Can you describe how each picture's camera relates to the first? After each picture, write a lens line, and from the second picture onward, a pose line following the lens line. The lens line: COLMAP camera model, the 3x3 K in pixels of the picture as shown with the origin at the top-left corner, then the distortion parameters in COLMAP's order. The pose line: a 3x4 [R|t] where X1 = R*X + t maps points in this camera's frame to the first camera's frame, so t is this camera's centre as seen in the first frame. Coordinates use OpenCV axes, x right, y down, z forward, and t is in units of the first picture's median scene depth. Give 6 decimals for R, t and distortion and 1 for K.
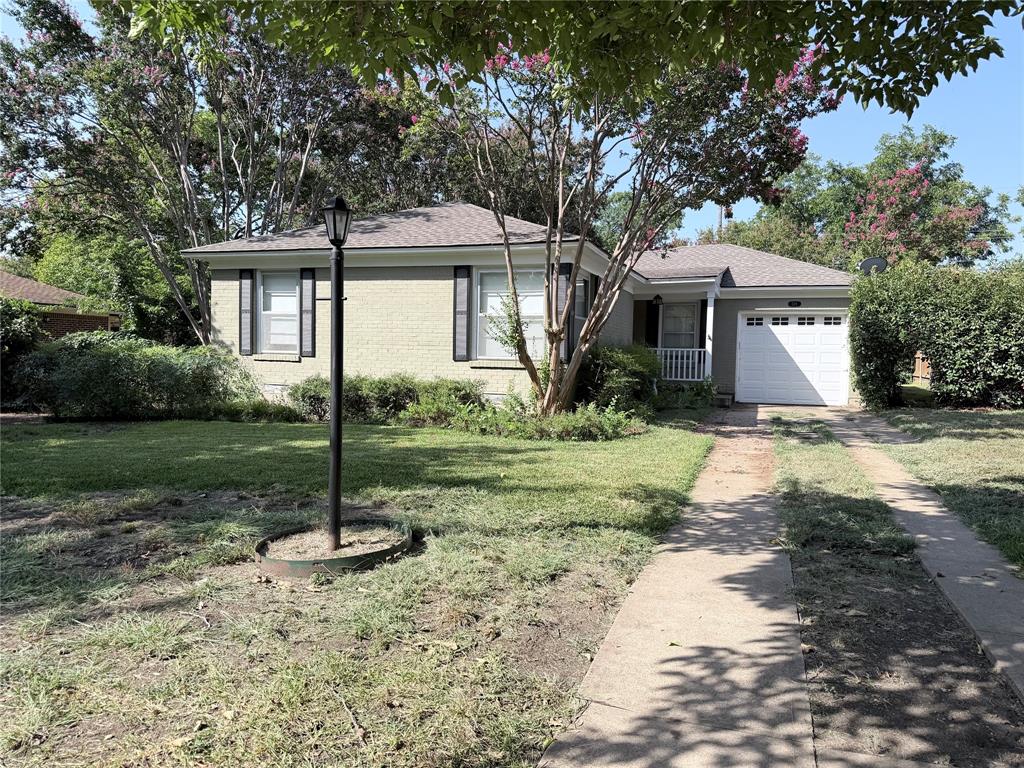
lens RADIAL K [[801.9, 0, 511.1], [0, 801.9, 382.9], [0, 0, 1]] dist [0.006382, -0.007802]
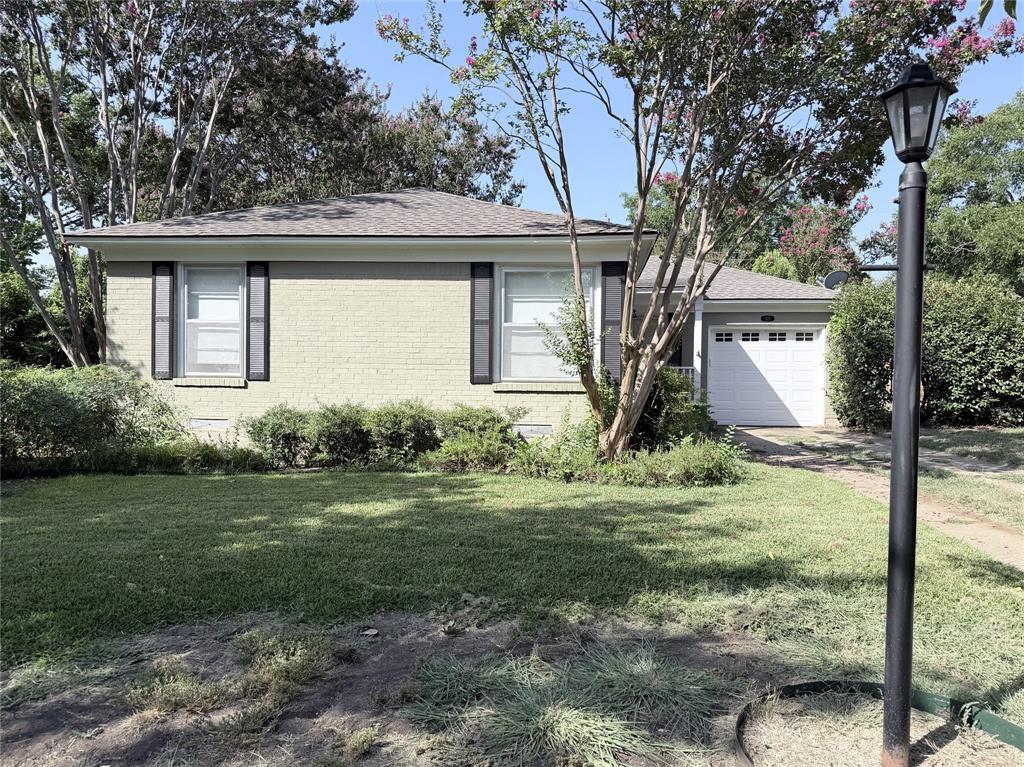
lens RADIAL K [[801.9, 0, 511.1], [0, 801.9, 382.4], [0, 0, 1]] dist [0.006382, -0.007802]
pose [[0.965370, -0.011257, 0.260643, -0.215656], [0.017840, 0.999578, -0.022905, -0.009592], [-0.260276, 0.026762, 0.965163, 0.215541]]
